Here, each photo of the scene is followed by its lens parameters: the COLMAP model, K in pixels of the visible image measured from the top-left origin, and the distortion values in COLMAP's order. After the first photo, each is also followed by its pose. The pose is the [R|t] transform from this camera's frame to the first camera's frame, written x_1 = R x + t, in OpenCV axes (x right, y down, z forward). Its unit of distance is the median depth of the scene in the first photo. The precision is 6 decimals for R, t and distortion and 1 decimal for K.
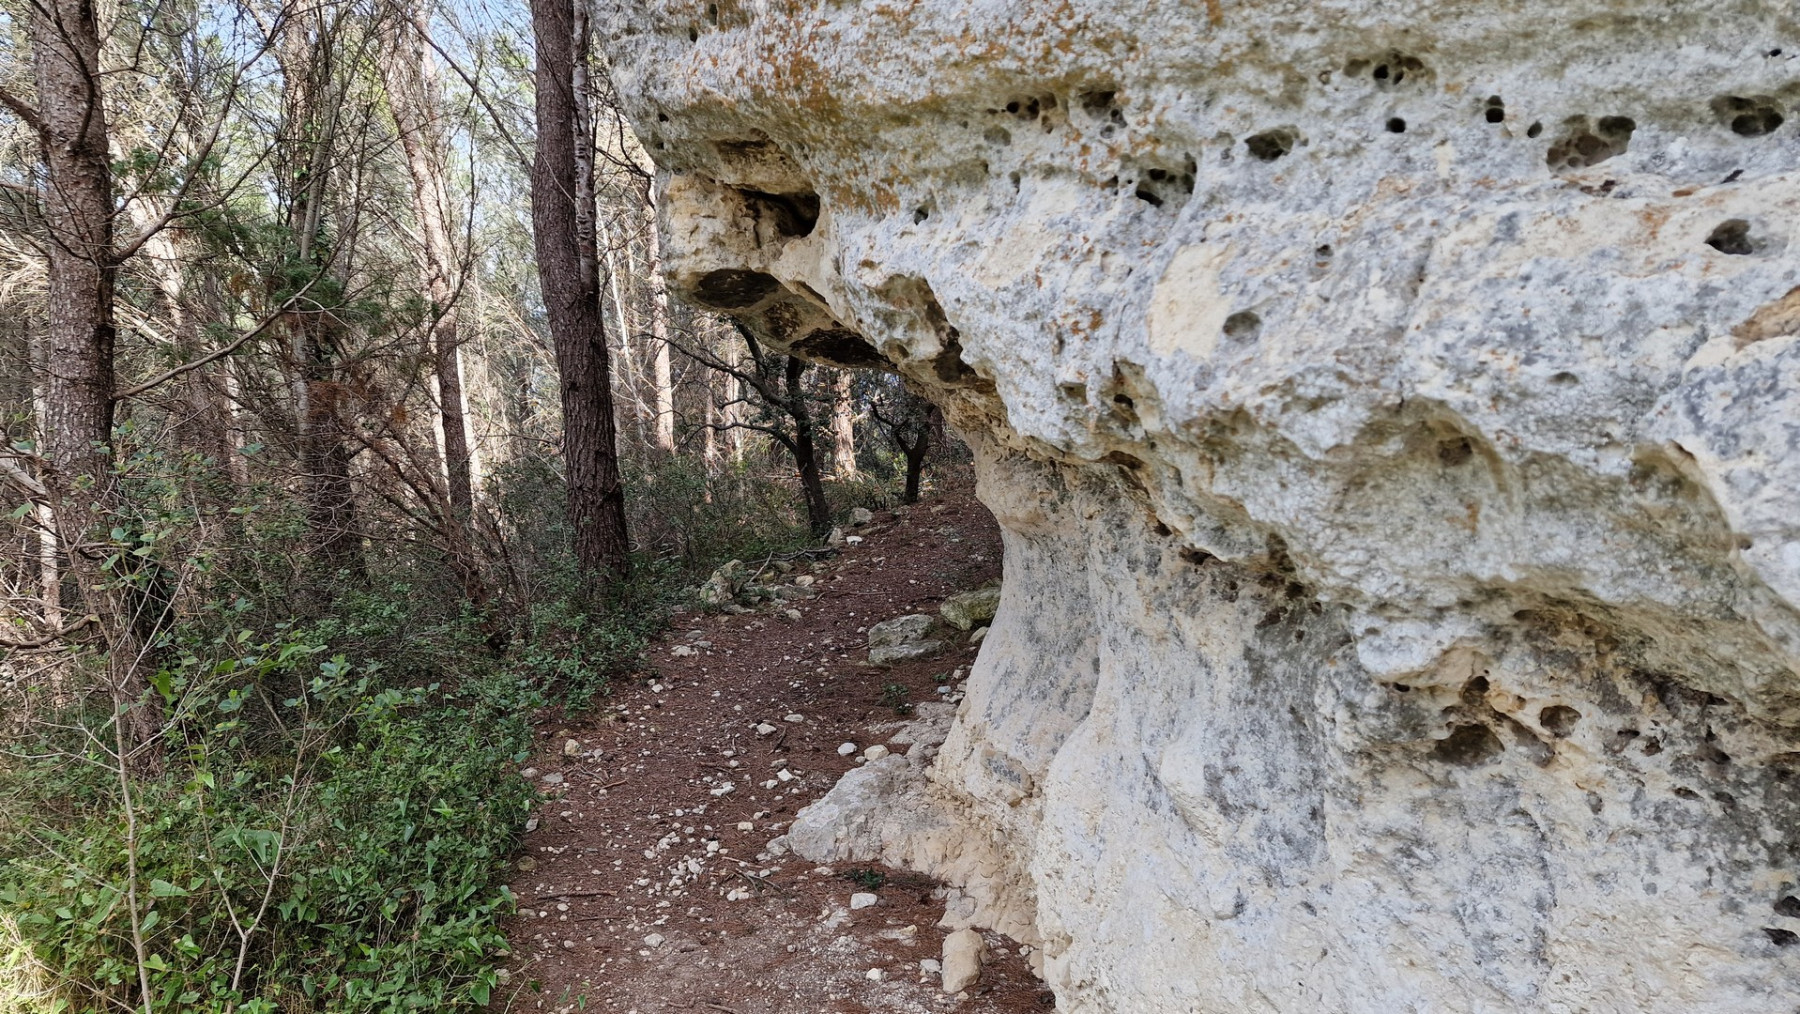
lens RADIAL K [[1183.3, 0, 904.7], [0, 1183.3, 506.6], [0, 0, 1]] dist [0.068991, -0.047857]
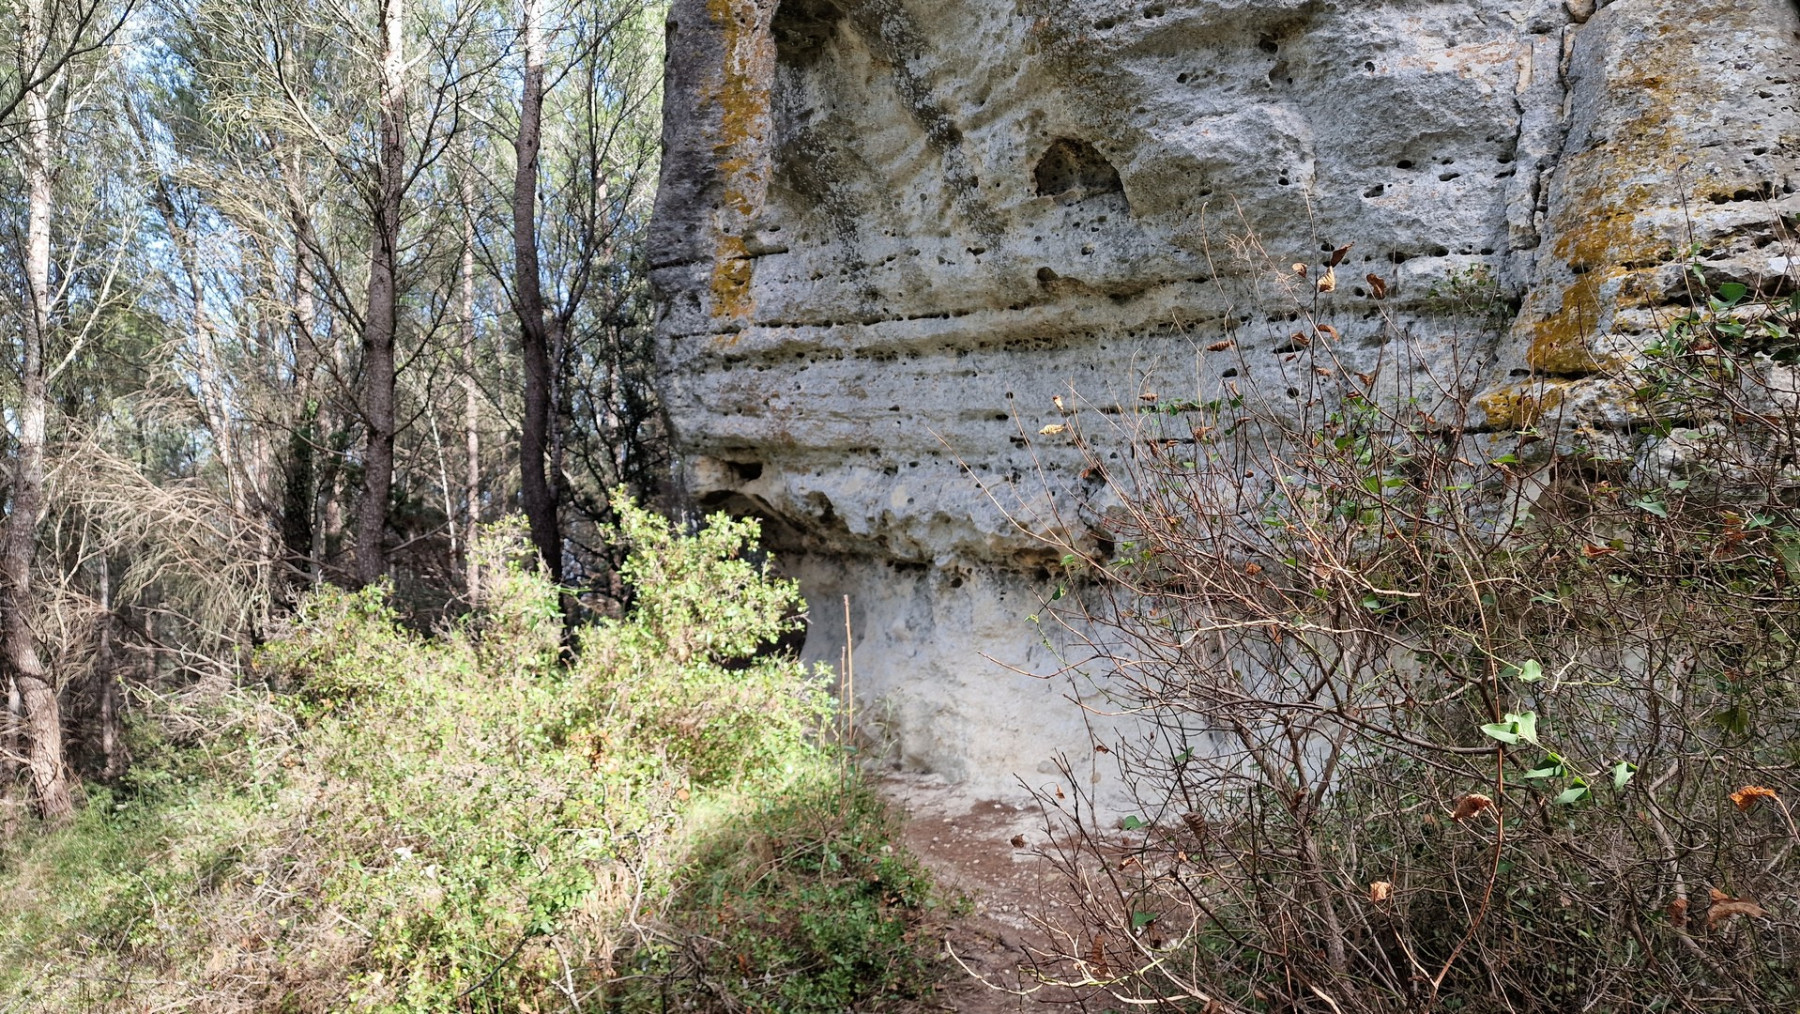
lens RADIAL K [[1183.3, 0, 899.9], [0, 1183.3, 505.6], [0, 0, 1]] dist [0.068991, -0.047857]
pose [[0.959235, 0.004688, 0.282572, -0.866737], [0.049215, 0.981814, -0.183358, 0.578201], [-0.278293, 0.189790, 0.941559, -2.727070]]
